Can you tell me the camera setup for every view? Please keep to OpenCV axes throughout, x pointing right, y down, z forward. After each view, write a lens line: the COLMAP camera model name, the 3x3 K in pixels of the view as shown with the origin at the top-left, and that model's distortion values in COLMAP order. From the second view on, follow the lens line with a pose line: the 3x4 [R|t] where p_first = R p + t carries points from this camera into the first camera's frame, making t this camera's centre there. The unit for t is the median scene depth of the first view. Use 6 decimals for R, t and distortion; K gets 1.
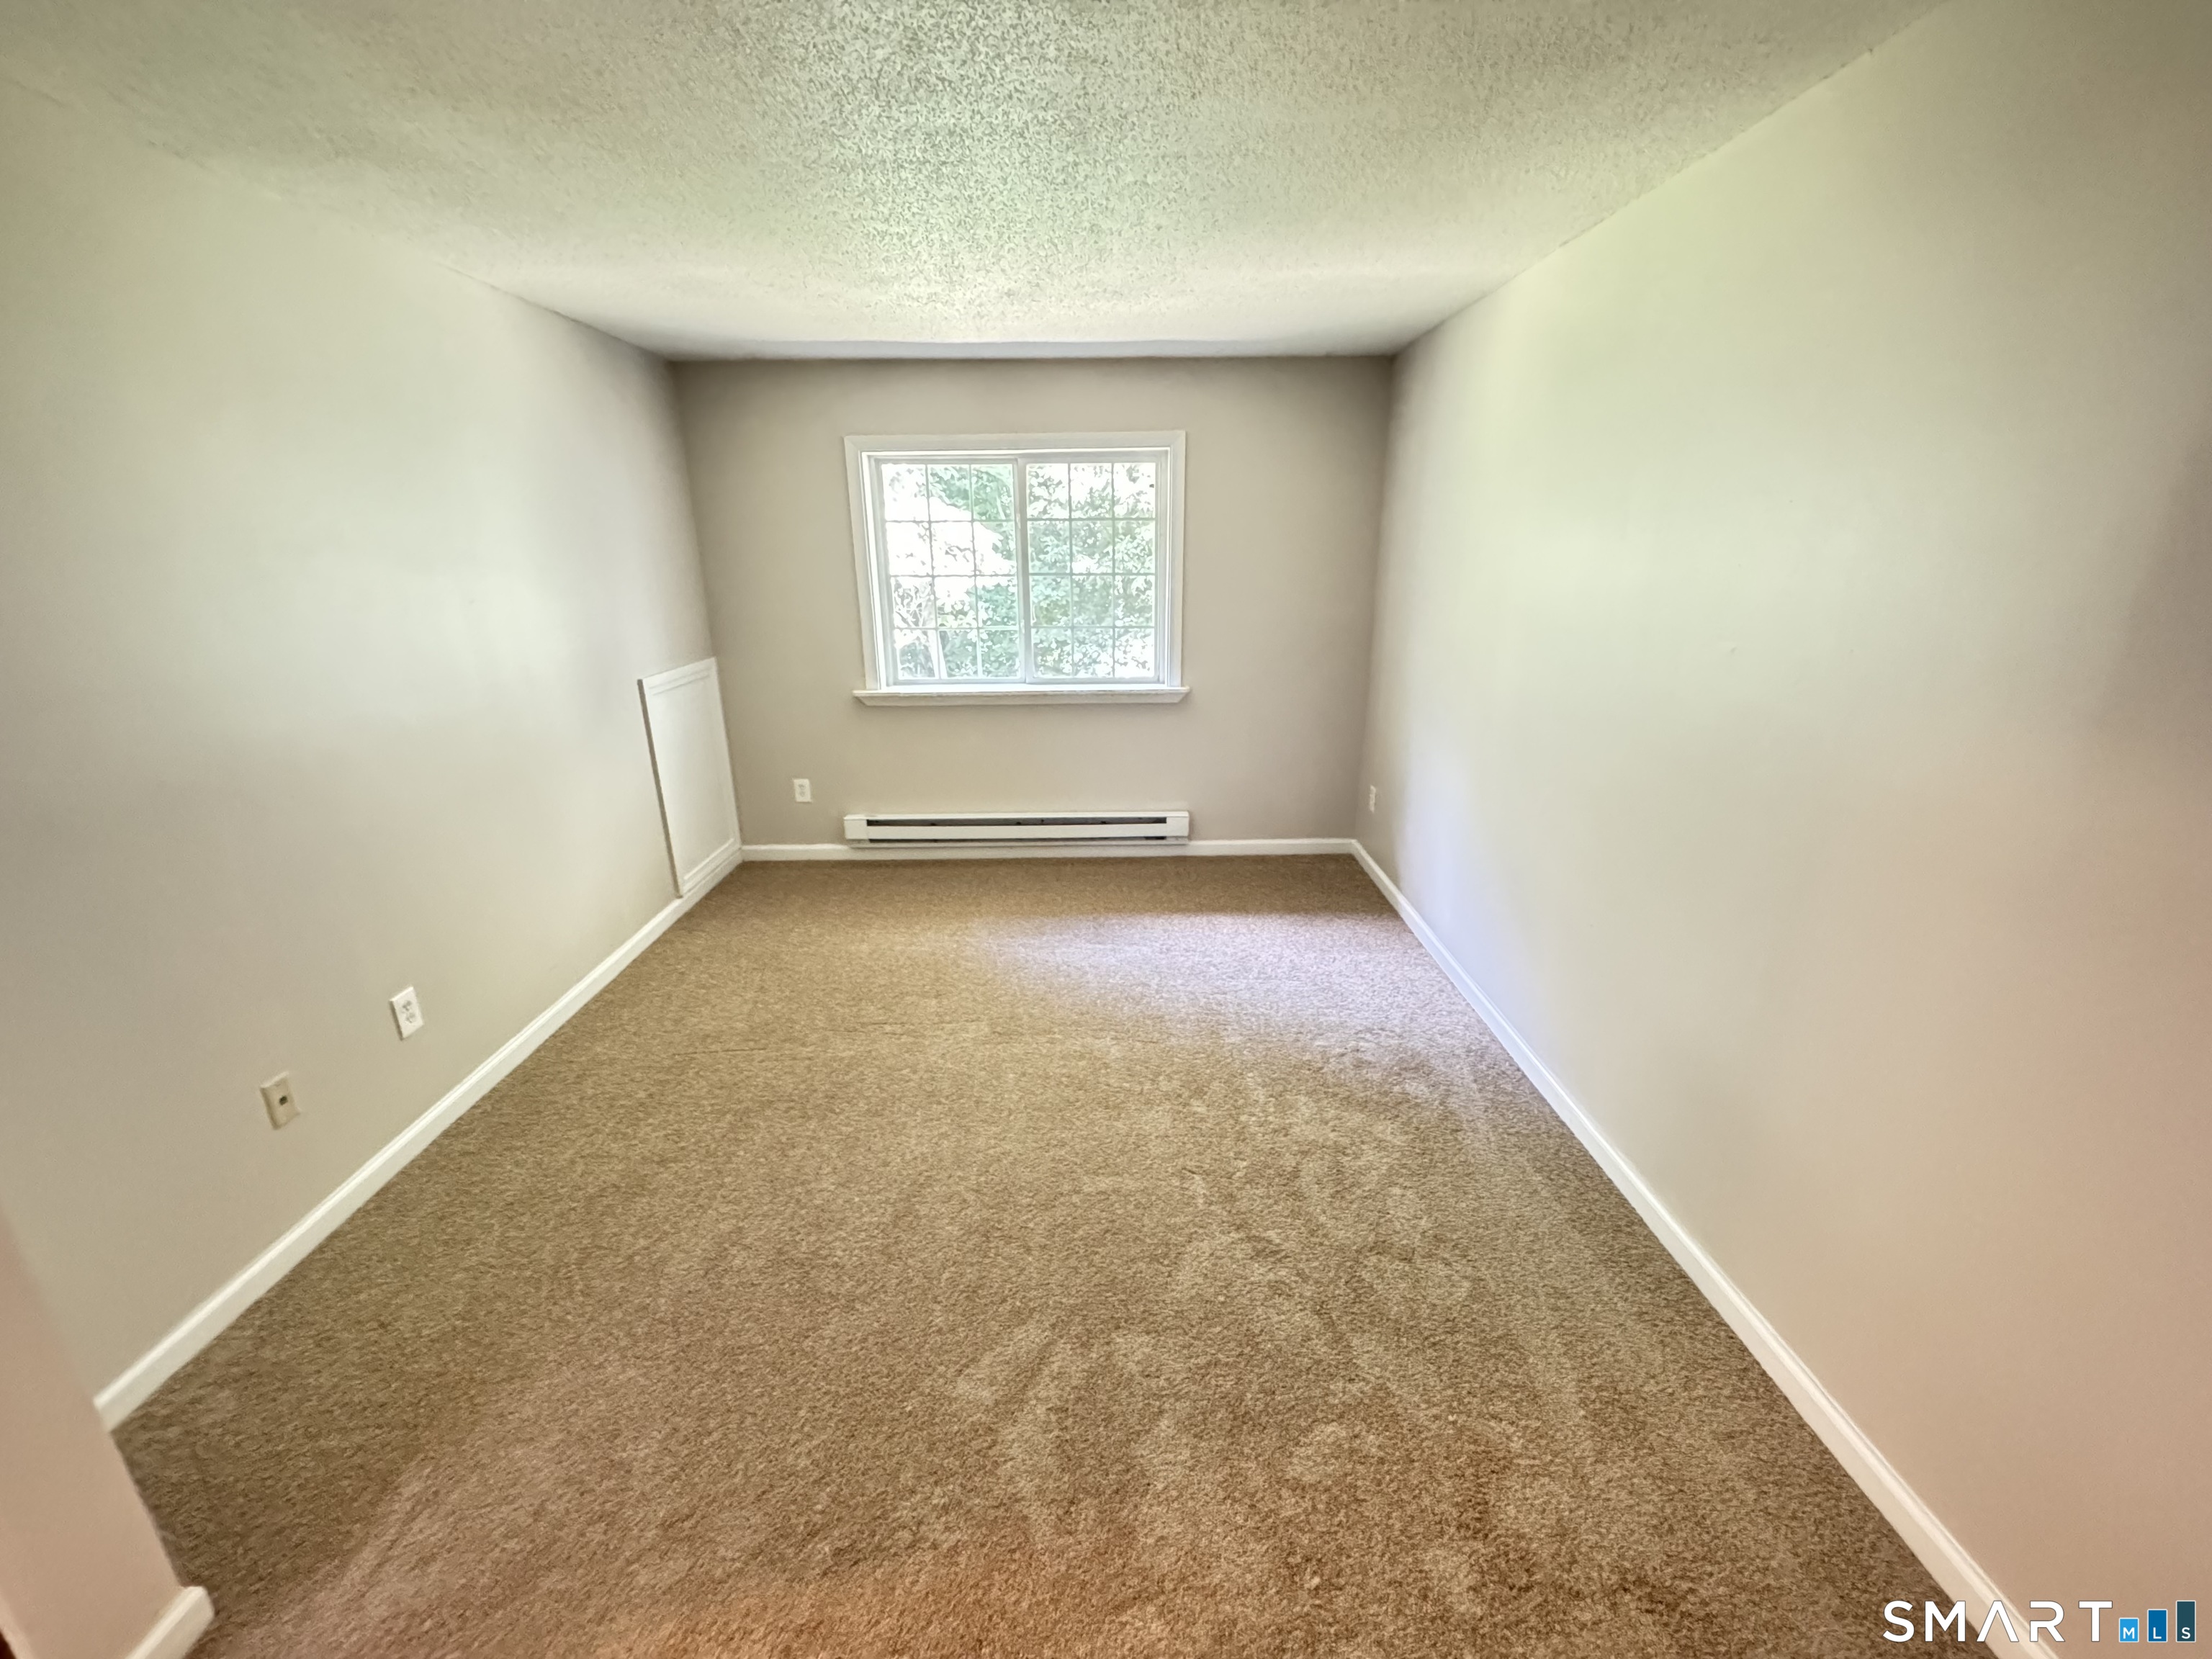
lens RADIAL K [[879.2, 0, 1115.3], [0, 879.2, 827.5], [0, 0, 1]] dist [-0.000521, 0.000330]
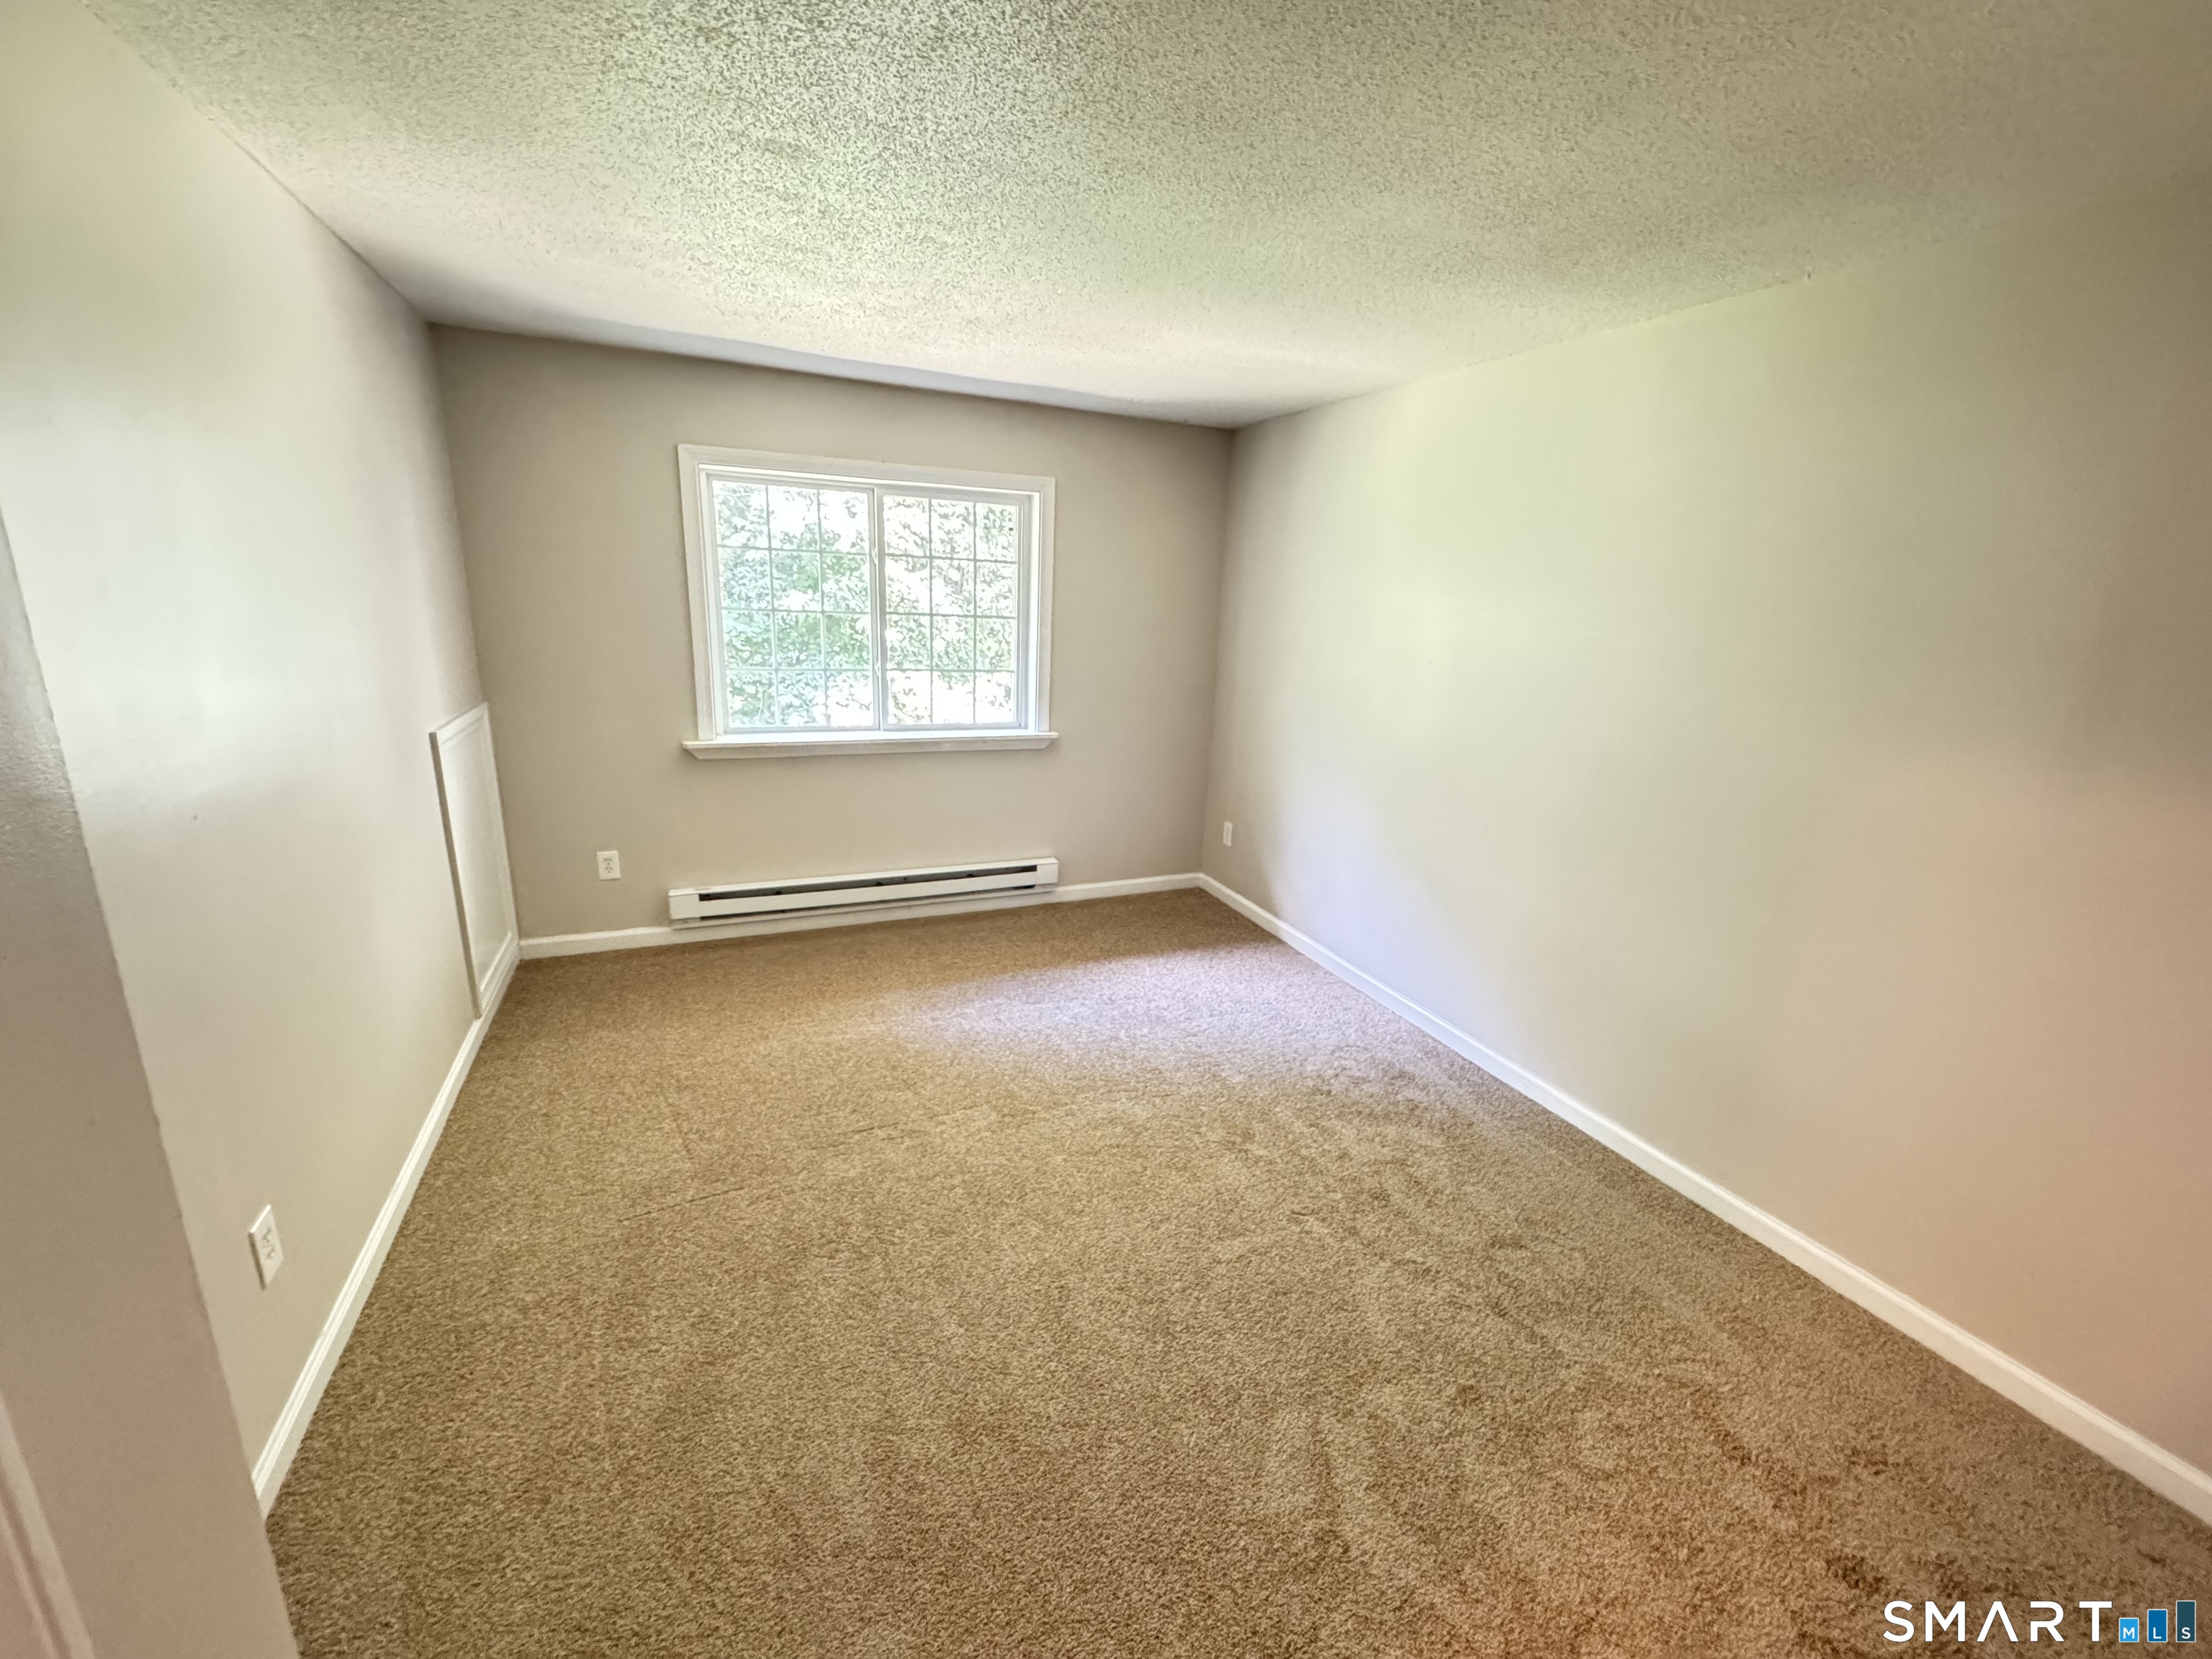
lens RADIAL K [[879.2, 0, 1119.6], [0, 879.2, 826.2], [0, 0, 1]] dist [-0.000521, 0.000330]
pose [[0.916245, -0.054408, 0.396907, -0.284712], [0.072679, 0.996870, -0.031126, -0.020854], [-0.393971, 0.057366, 0.917331, 0.079629]]
